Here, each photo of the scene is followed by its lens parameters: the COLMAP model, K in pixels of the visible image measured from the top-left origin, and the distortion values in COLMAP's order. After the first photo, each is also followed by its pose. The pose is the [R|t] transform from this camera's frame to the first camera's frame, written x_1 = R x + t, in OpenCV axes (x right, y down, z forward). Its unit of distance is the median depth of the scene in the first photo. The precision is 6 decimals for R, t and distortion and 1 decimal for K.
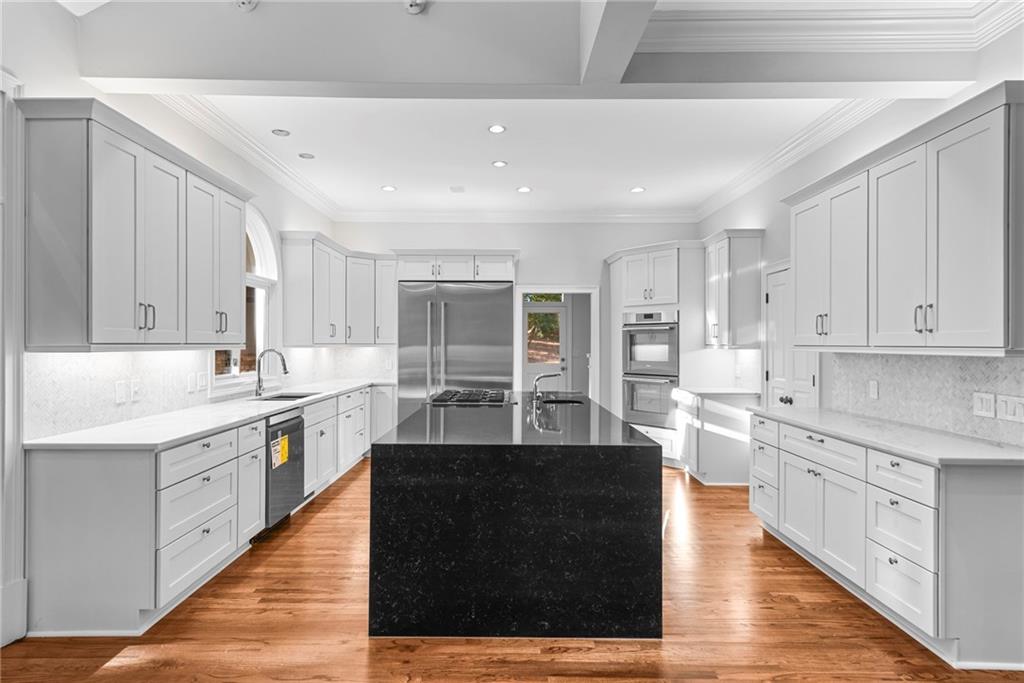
lens RADIAL K [[551.2, 0, 509.2], [0, 551.2, 341.0], [0, 0, 1]] dist [0.026566, -0.016658]
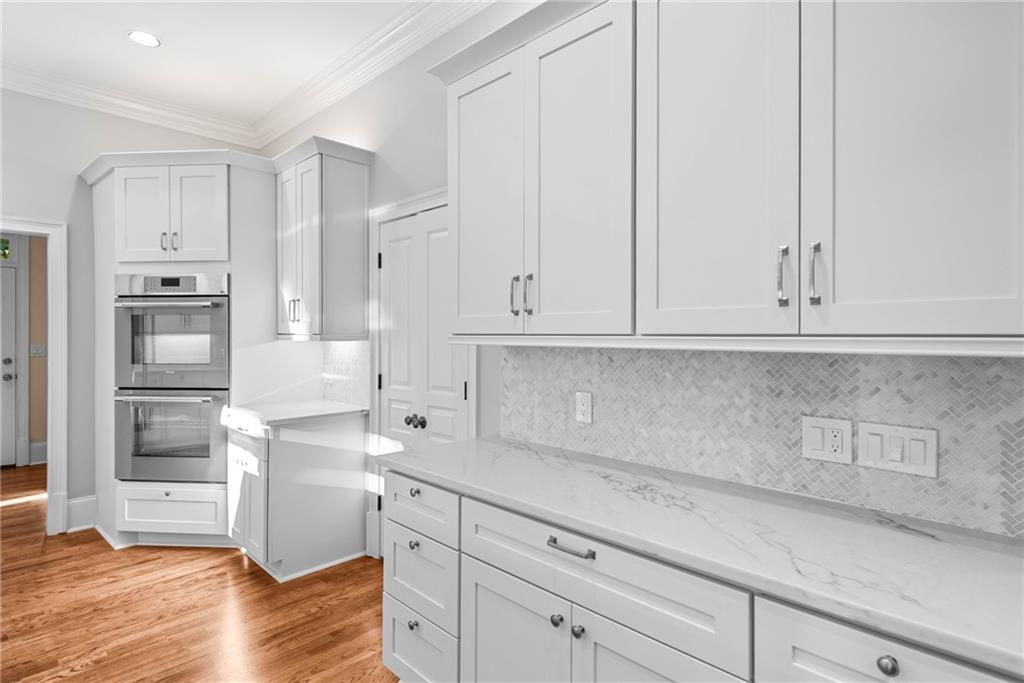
lens RADIAL K [[526.7, 0, 512.9], [0, 526.7, 333.0], [0, 0, 1]] dist [0.007918, -0.001861]
pose [[0.703662, -0.000922, 0.710534, 0.171412], [-0.001820, 0.999994, 0.003101, 0.005022], [-0.710532, -0.003475, 0.703656, 0.561062]]
